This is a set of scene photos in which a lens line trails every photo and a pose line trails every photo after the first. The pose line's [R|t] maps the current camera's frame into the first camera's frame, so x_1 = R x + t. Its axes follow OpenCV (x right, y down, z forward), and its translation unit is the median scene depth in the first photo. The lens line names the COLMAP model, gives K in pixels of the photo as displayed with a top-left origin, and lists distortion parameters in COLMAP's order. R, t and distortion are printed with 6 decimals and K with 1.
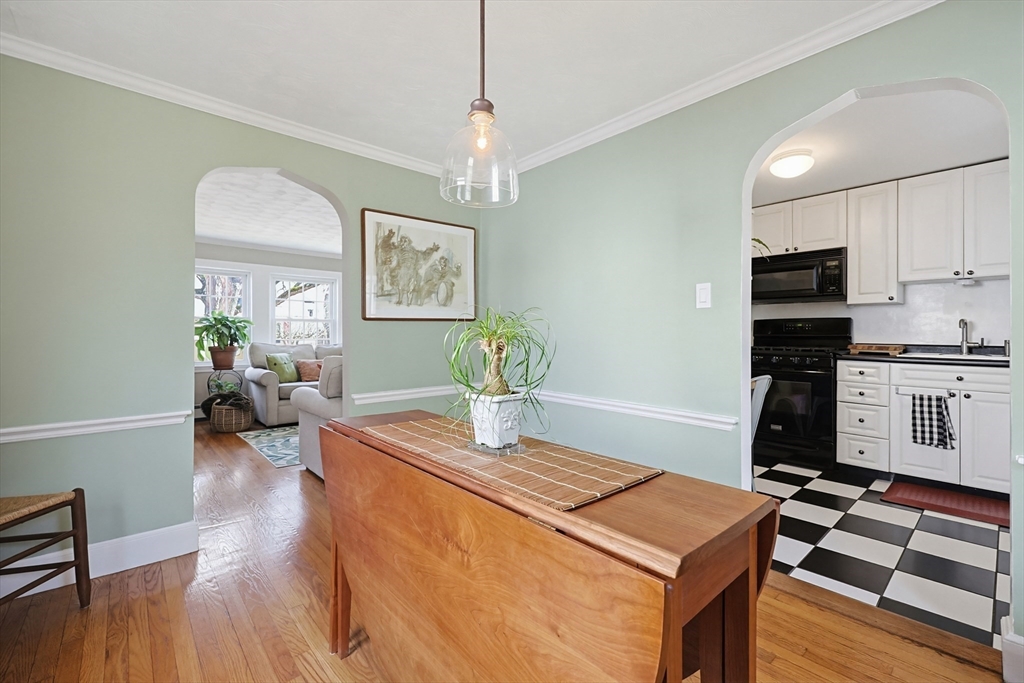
lens RADIAL K [[439.2, 0, 509.0], [0, 439.2, 333.6], [0, 0, 1]] dist [0.003183, -0.000452]
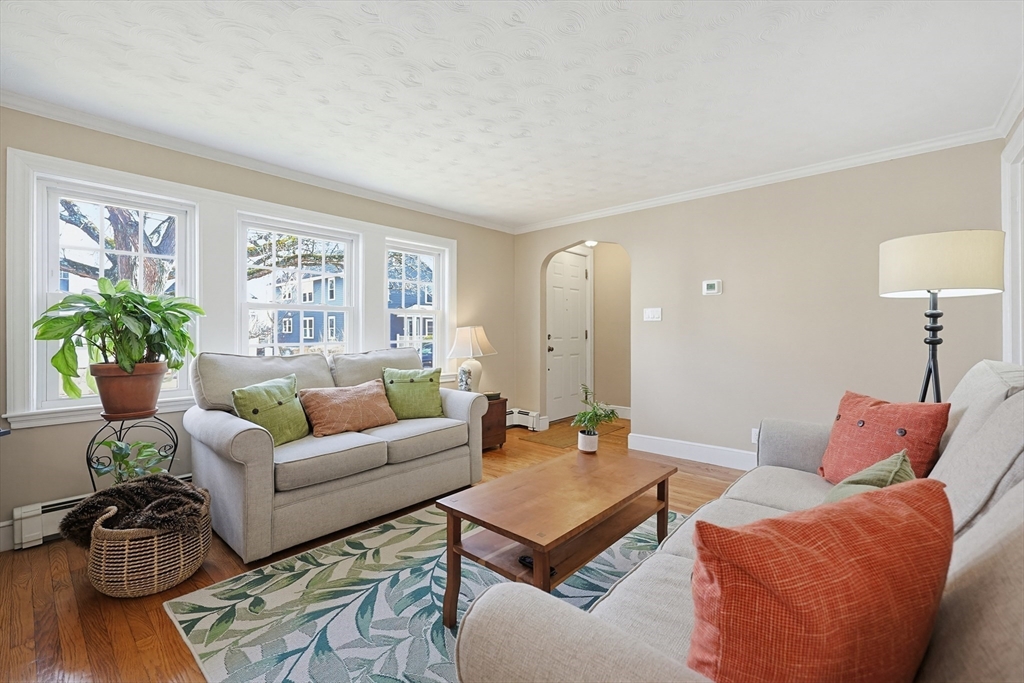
lens RADIAL K [[439.2, 0, 509.9], [0, 439.2, 332.2], [0, 0, 1]] dist [0.003183, -0.000452]
pose [[0.993912, -0.001814, 0.110163, -0.333400], [0.001396, 0.999992, 0.003872, -0.002196], [-0.110169, -0.003695, 0.993906, 0.540259]]
